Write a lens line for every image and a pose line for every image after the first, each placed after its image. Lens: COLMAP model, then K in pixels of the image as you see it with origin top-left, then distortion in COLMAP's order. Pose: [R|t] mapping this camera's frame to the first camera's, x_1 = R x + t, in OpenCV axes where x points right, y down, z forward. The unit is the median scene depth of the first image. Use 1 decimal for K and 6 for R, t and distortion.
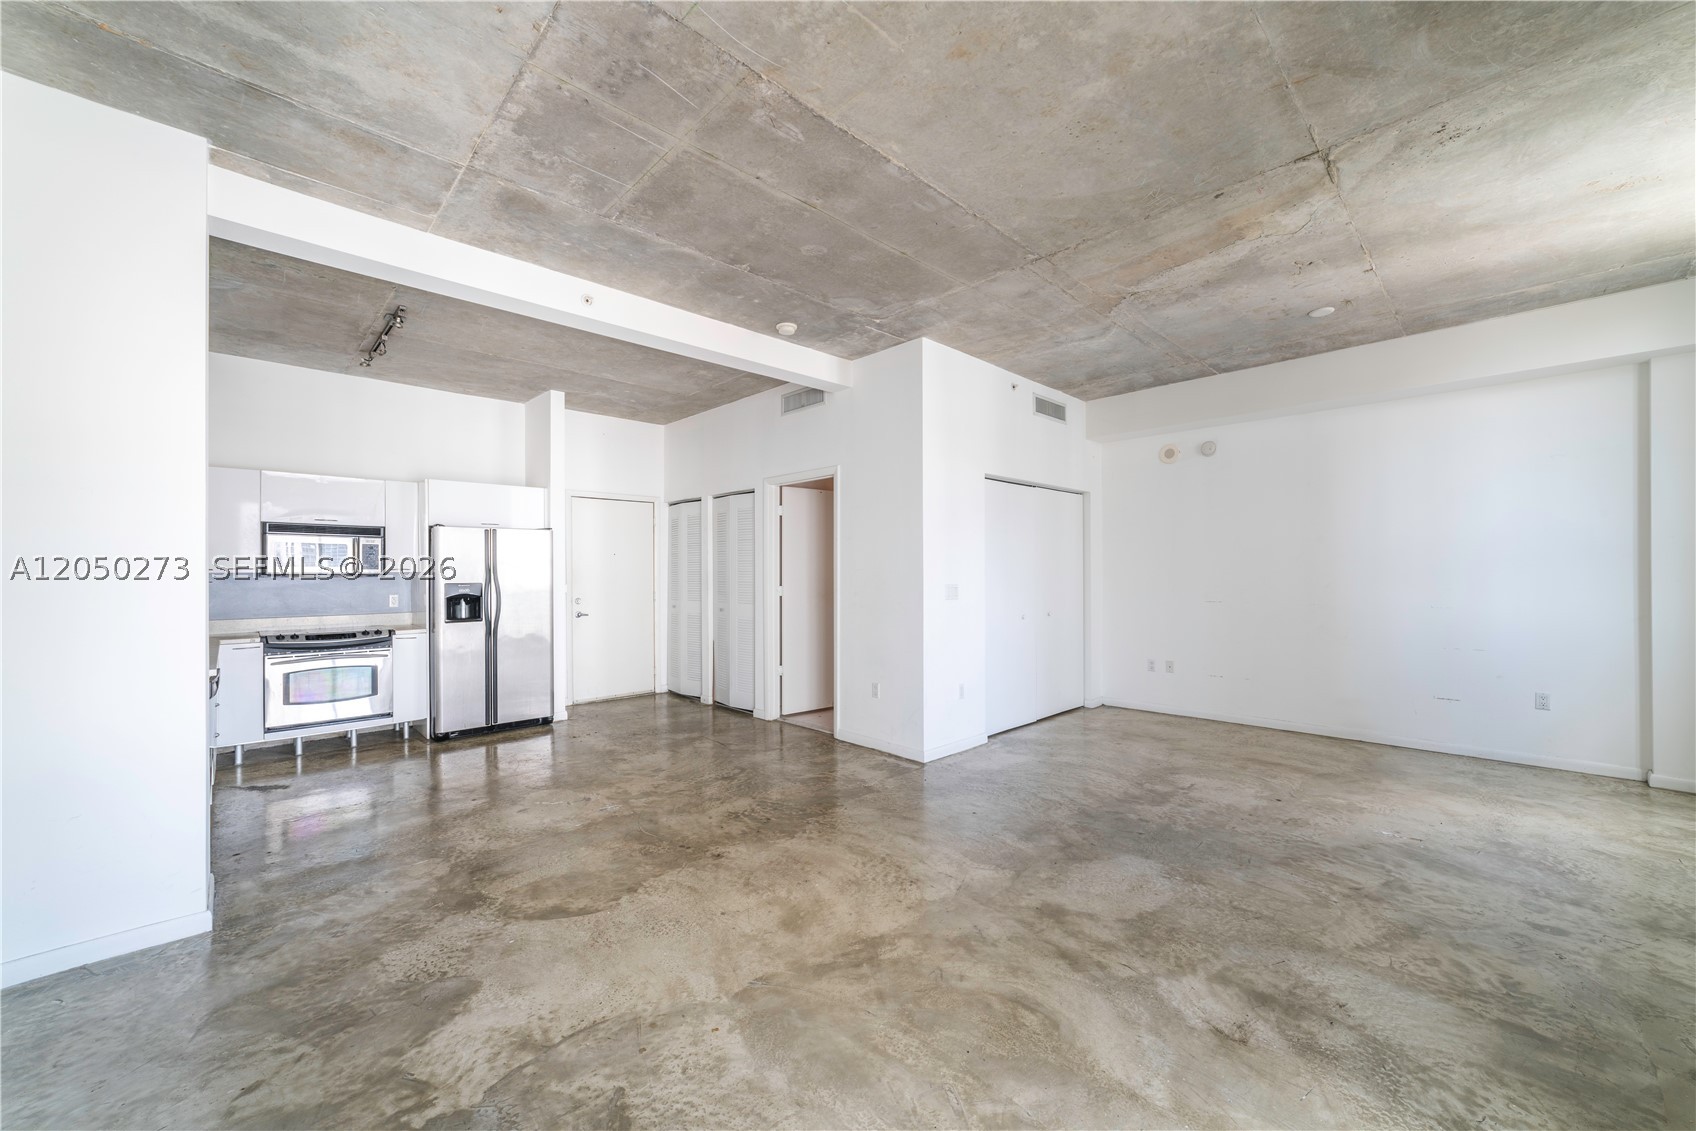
lens RADIAL K [[642.9, 0, 848.0], [0, 642.9, 565.5], [0, 0, 1]] dist [-0.015276, 0.006870]
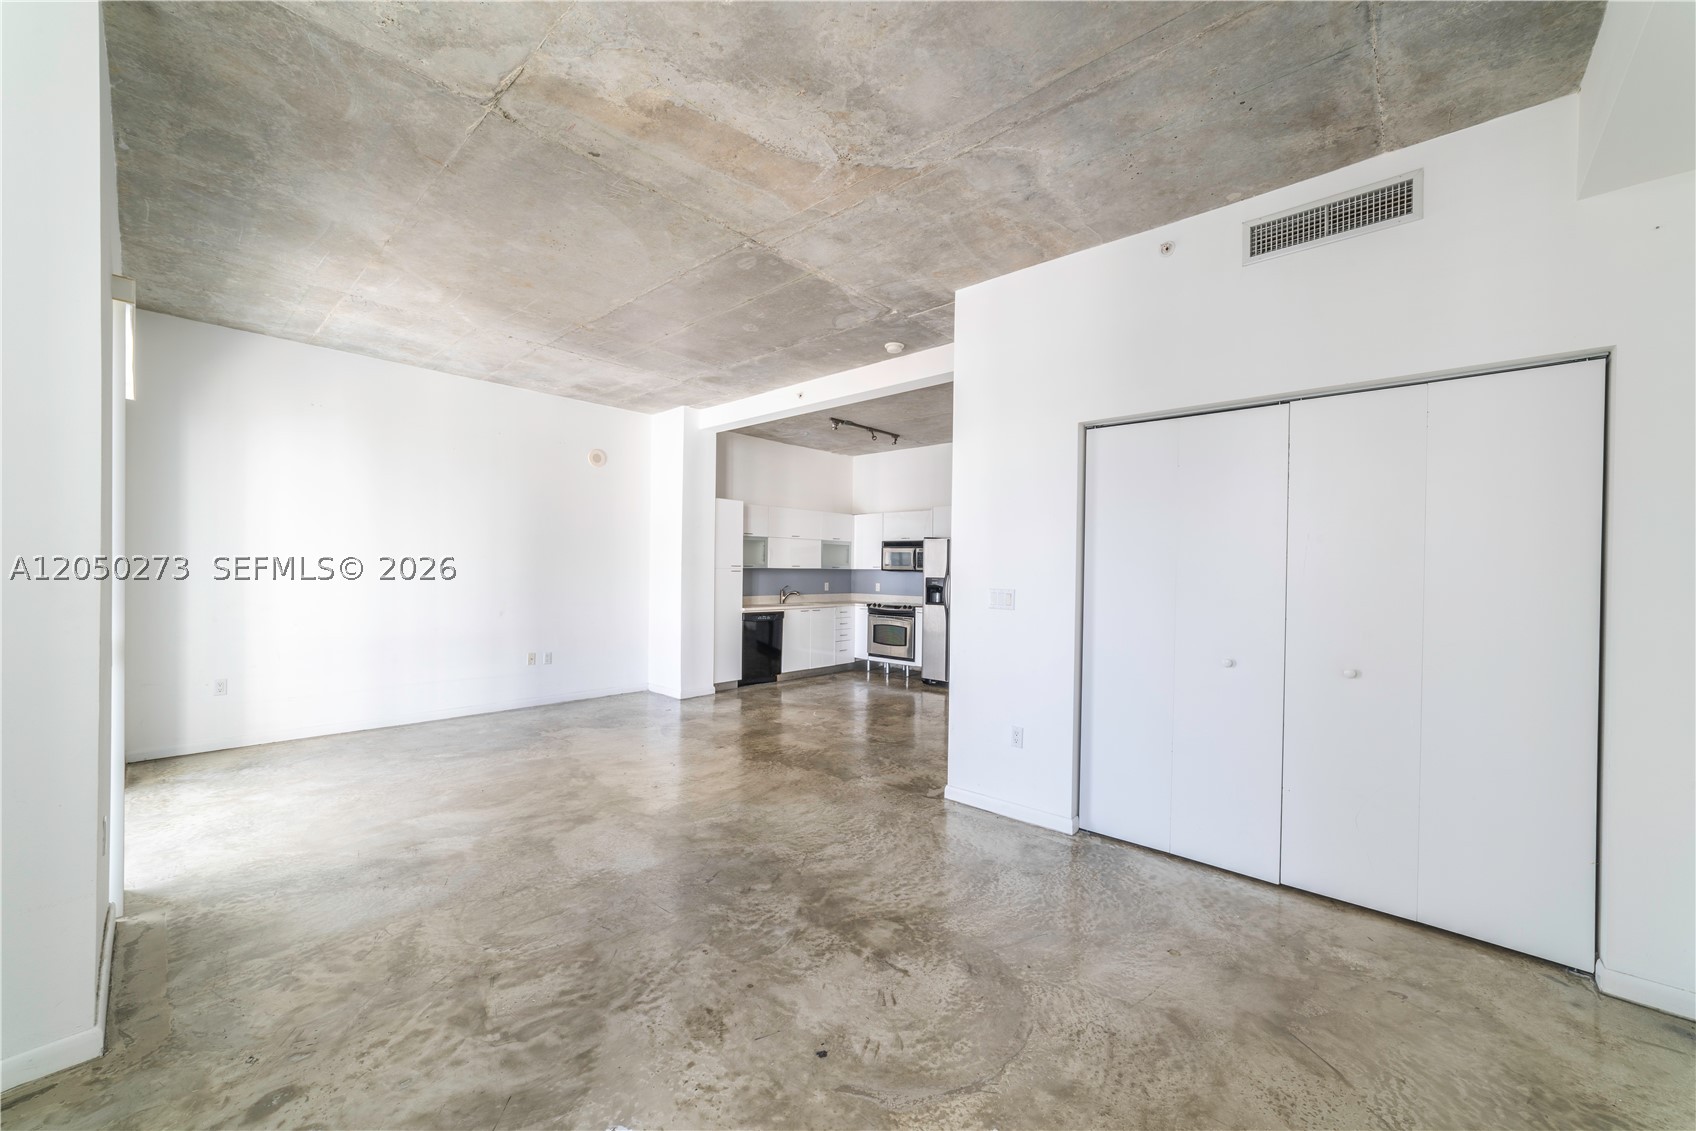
lens RADIAL K [[637.5, 0, 848.9], [0, 637.5, 567.0], [0, 0, 1]] dist [-0.017766, 0.008191]
pose [[0.080044, 0.001948, -0.996789, 1.387391], [-0.005590, 0.999983, 0.001505, 0.004563], [0.996776, 0.005452, 0.080054, 1.187047]]
